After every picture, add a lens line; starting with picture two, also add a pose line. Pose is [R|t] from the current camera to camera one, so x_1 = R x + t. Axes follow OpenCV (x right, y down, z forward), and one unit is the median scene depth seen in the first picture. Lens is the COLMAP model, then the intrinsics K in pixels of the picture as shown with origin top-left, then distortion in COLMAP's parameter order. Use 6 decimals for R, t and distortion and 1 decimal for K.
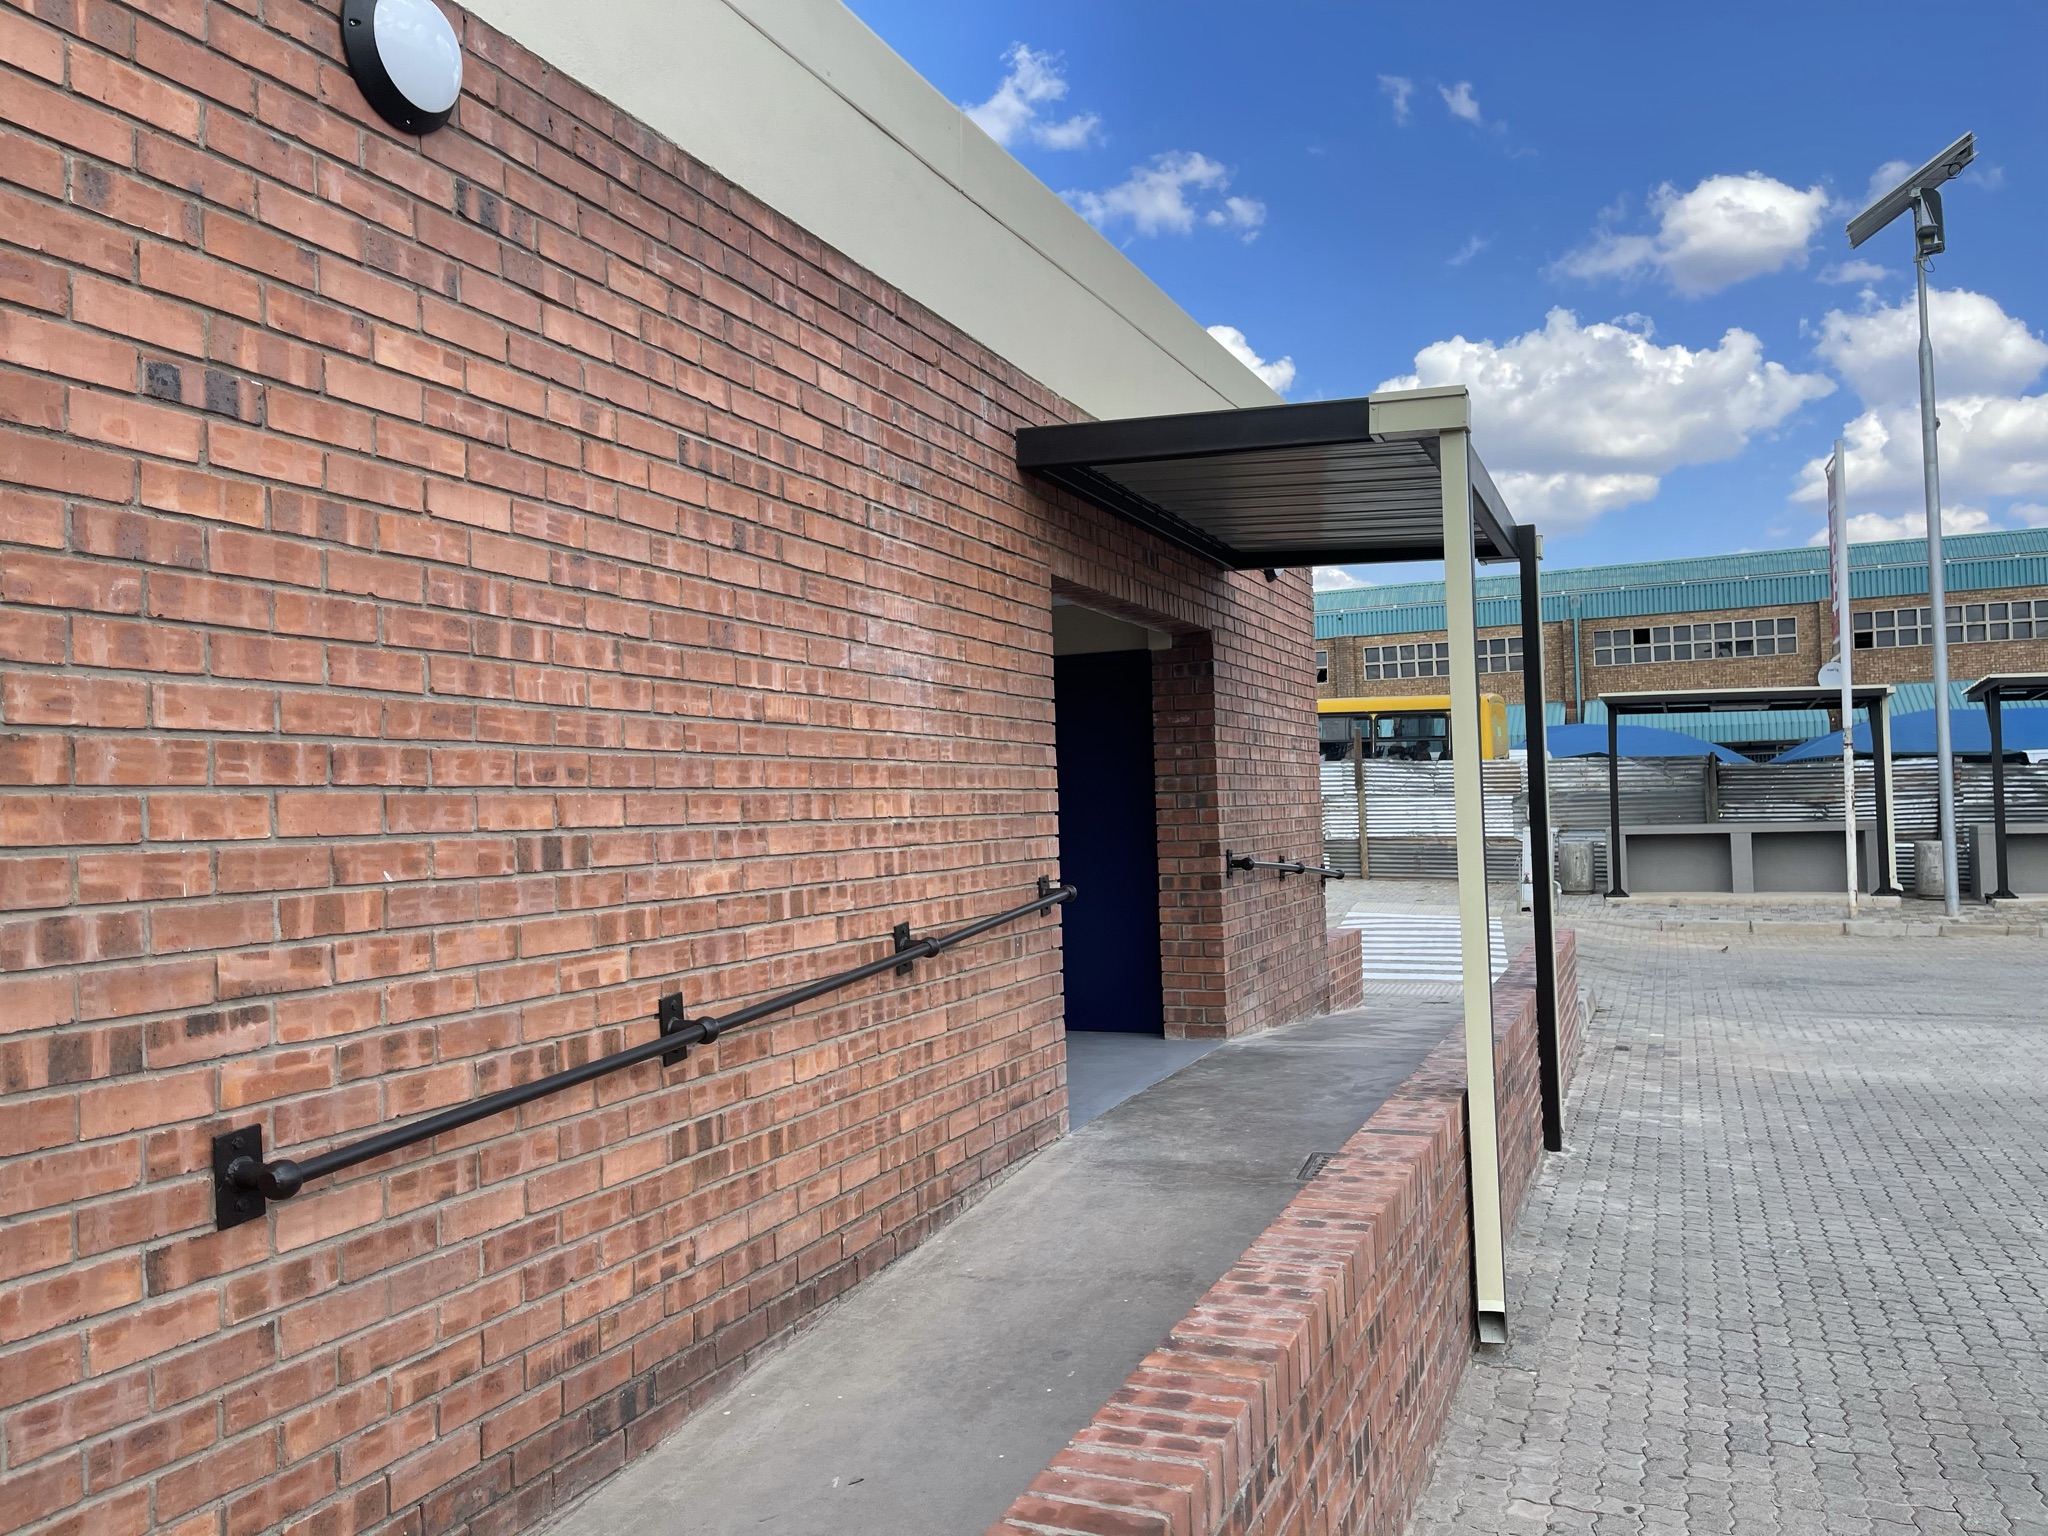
lens RADIAL K [[1536.3, 0, 963.0], [0, 1536.3, 763.6], [0, 0, 1]] dist [0.063482, -0.084741]
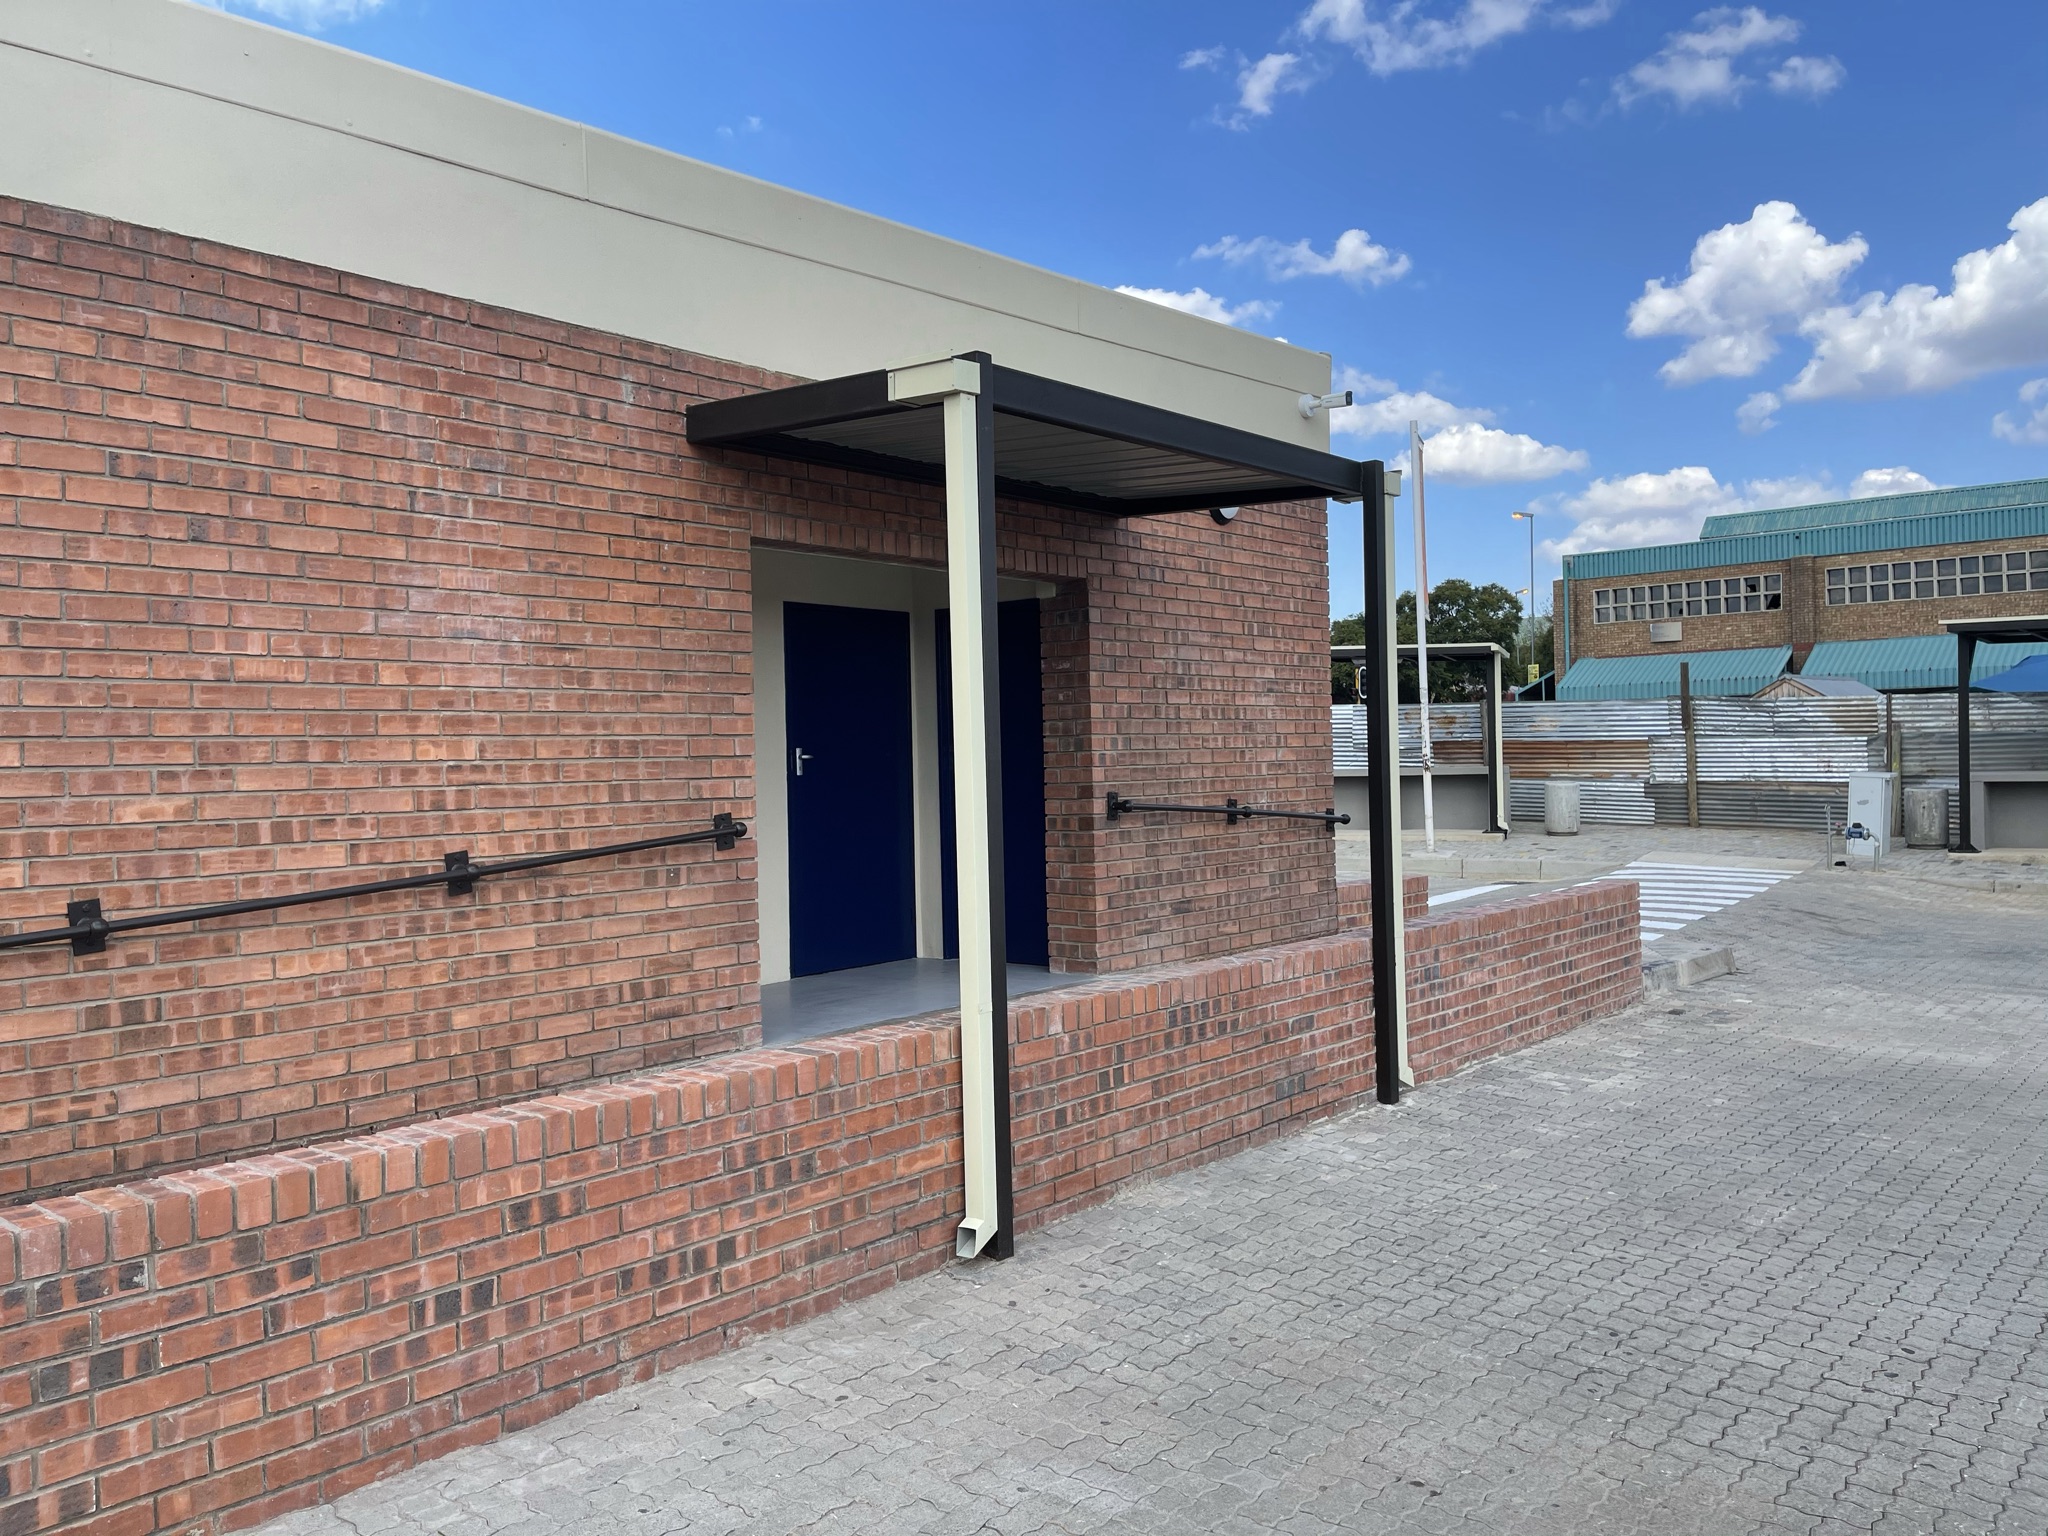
lens RADIAL K [[1536.3, 0, 992.5], [0, 1536.3, 753.0], [0, 0, 1]] dist [0.063482, -0.084741]
pose [[0.956292, 0.006787, -0.292336, 0.727932], [0.003253, 0.999422, 0.033844, -0.009099], [0.292396, -0.033316, 0.955717, 0.002709]]
